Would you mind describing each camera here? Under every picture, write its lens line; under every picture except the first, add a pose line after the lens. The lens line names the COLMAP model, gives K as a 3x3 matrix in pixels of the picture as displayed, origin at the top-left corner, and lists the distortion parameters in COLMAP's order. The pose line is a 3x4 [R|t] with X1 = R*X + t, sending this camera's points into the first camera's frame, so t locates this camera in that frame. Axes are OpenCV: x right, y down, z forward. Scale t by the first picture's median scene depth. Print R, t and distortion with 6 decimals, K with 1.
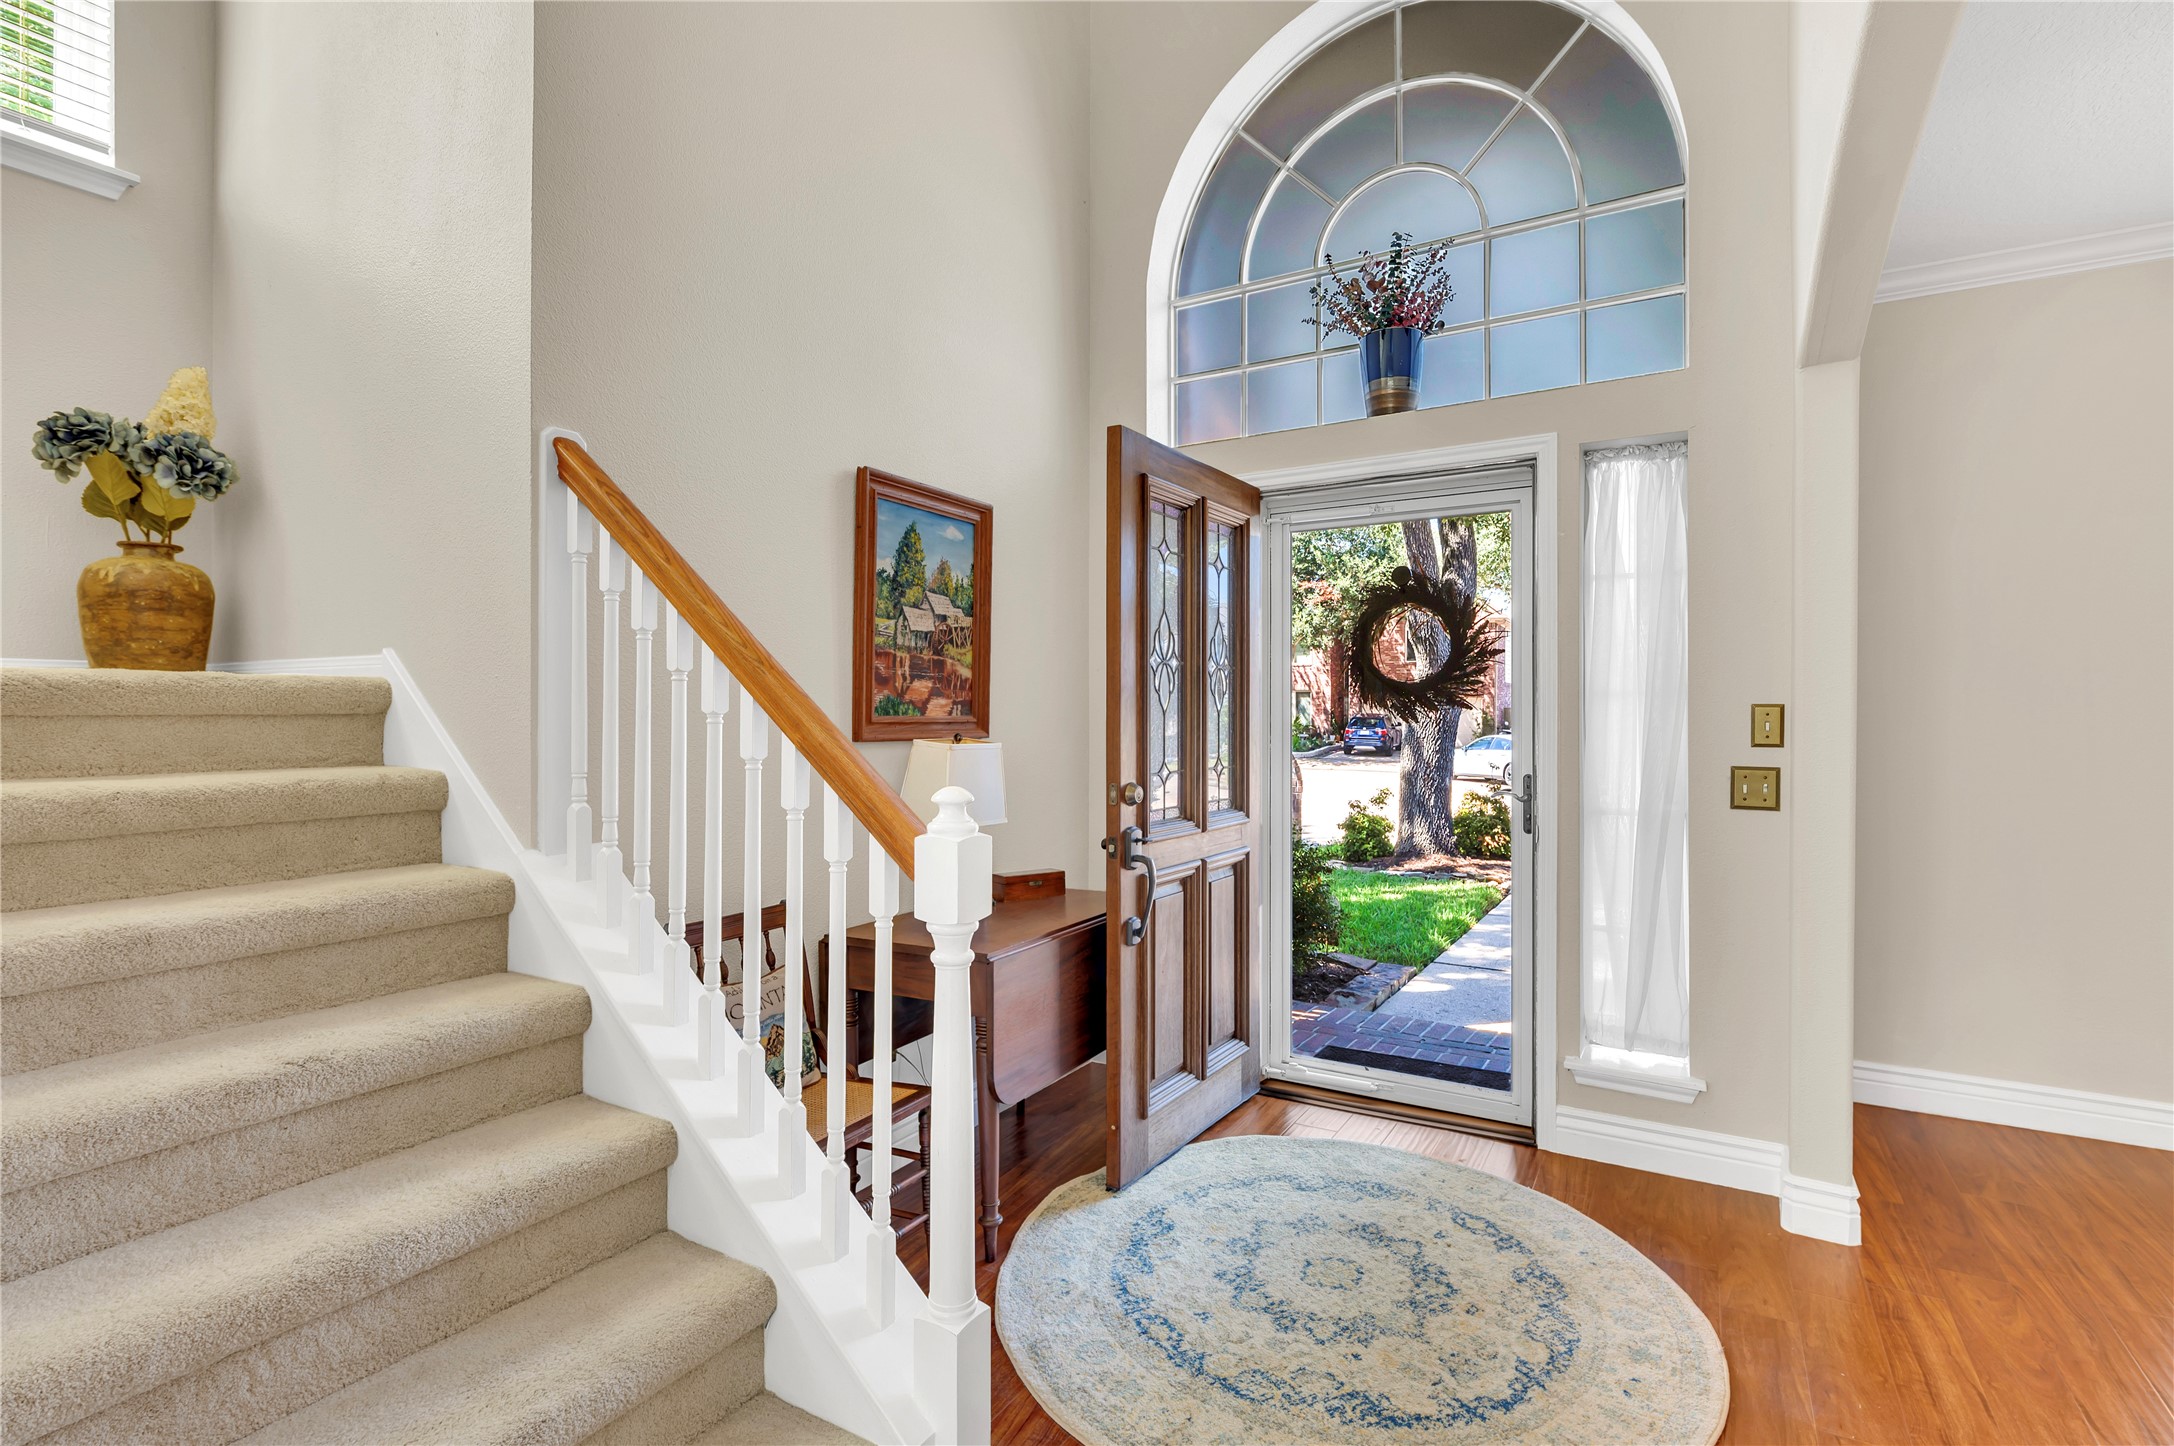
lens RADIAL K [[968.0, 0, 1097.4], [0, 968.0, 717.4], [0, 0, 1]] dist [-0.004431, -0.000149]
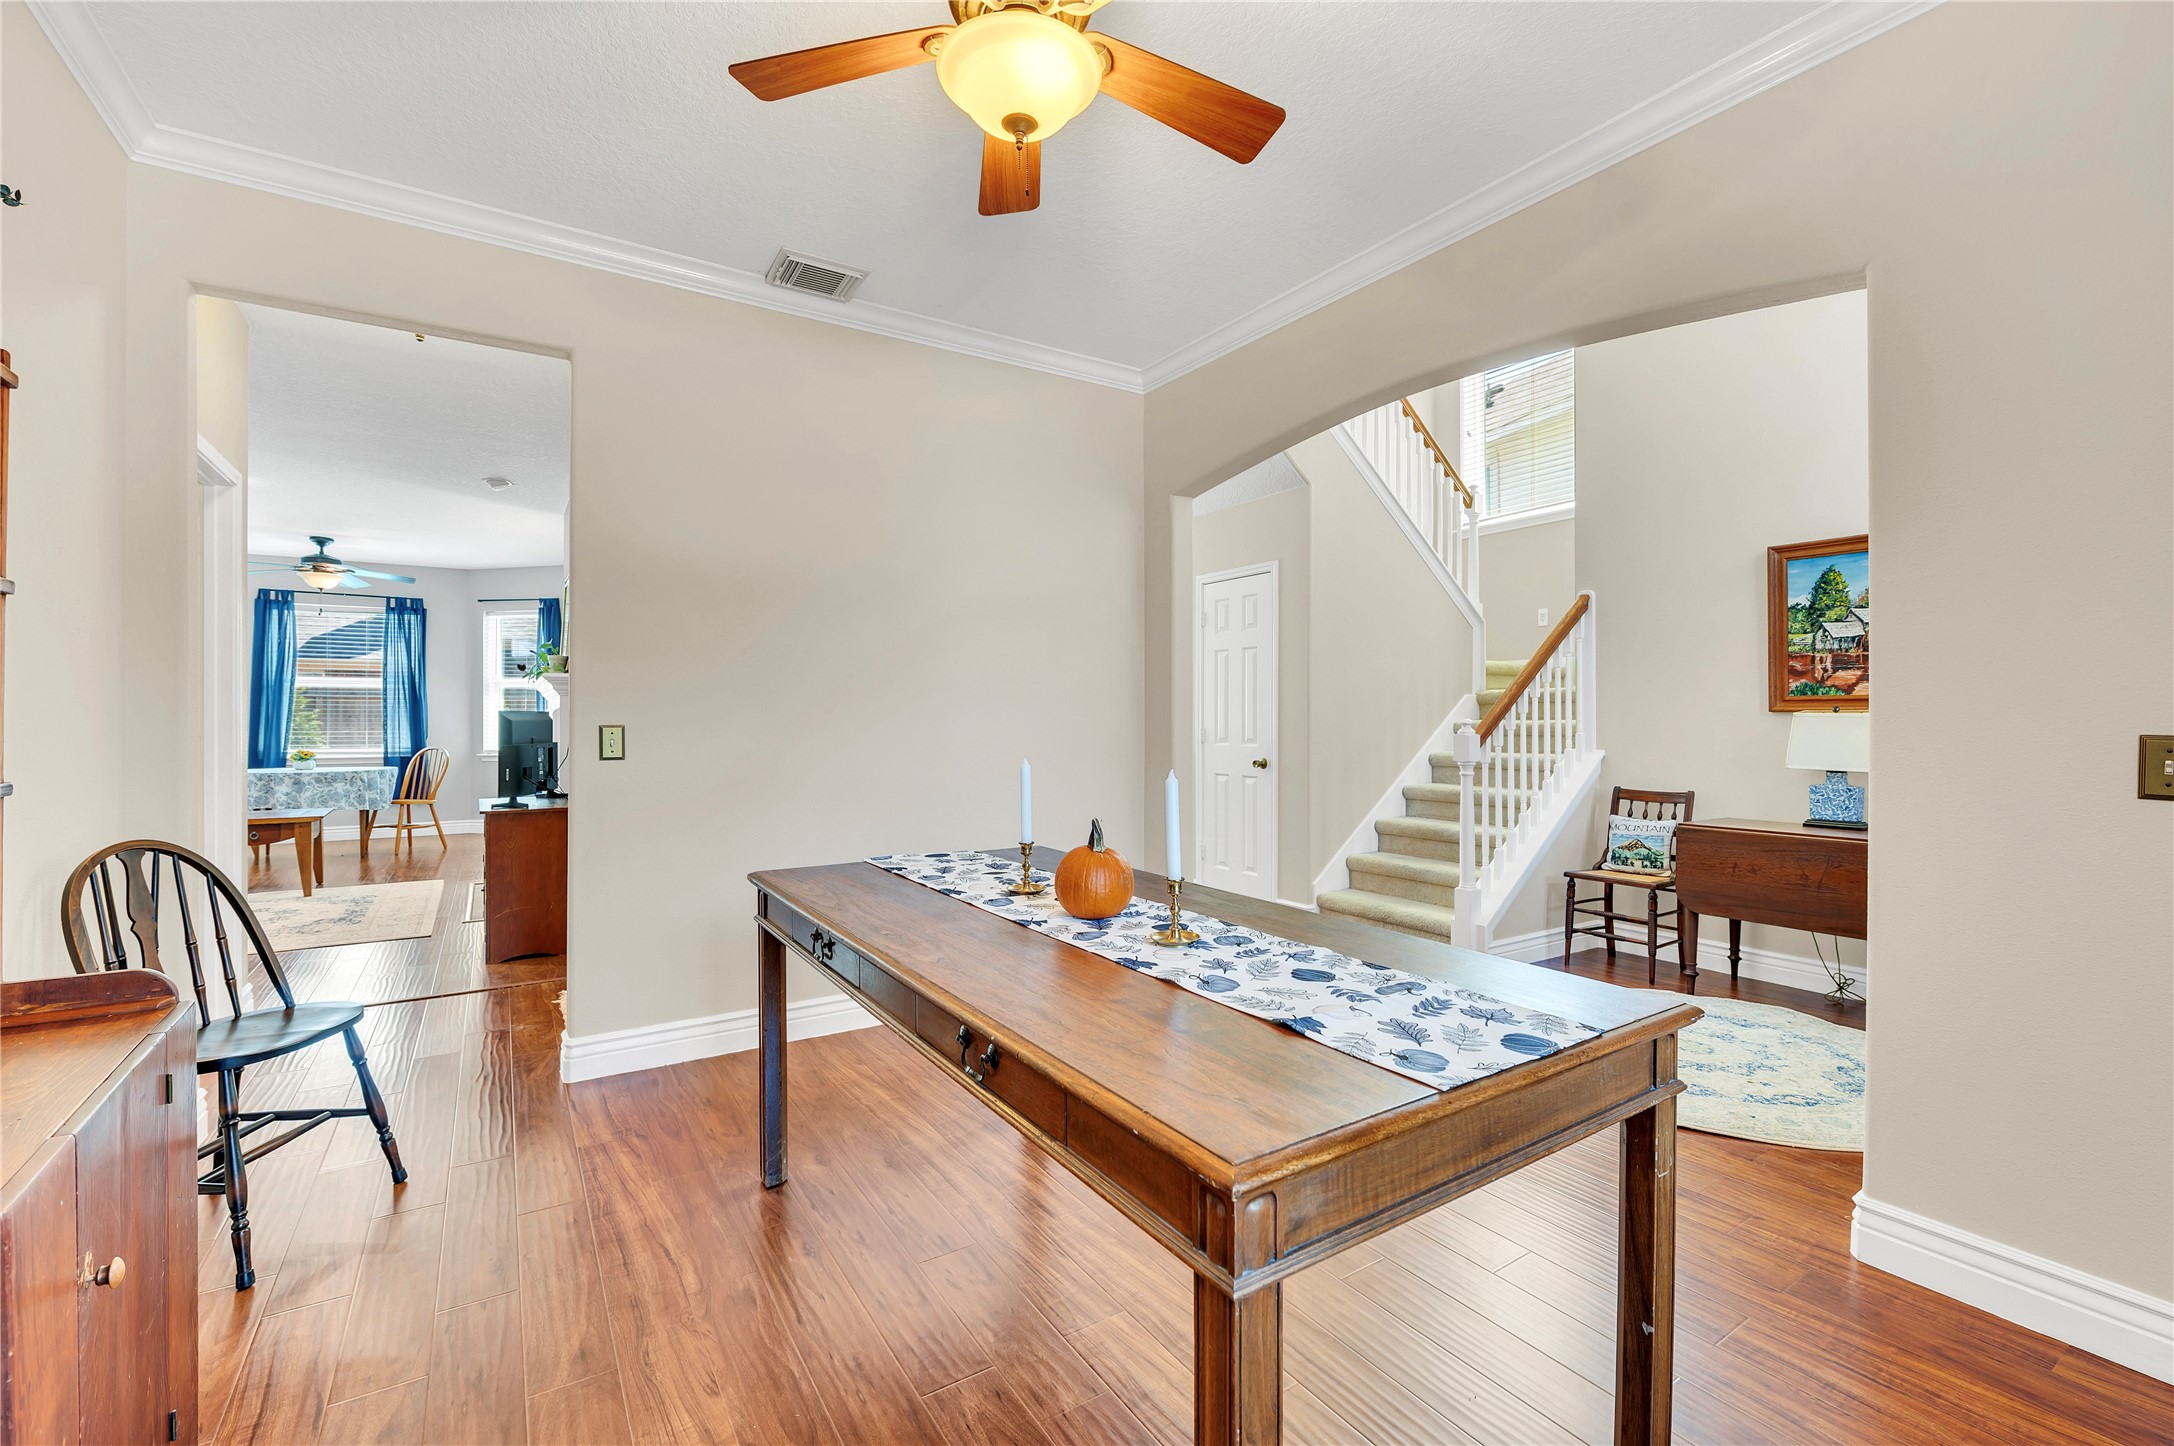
lens RADIAL K [[931.6, 0, 1113.7], [0, 931.6, 719.6], [0, 0, 1]] dist [-0.009389, 0.000098]
pose [[-0.441778, -0.004076, -0.897115, 1.594157], [-0.008193, 0.999966, -0.000509, 0.046058], [0.897087, 0.007125, -0.441796, 0.649999]]
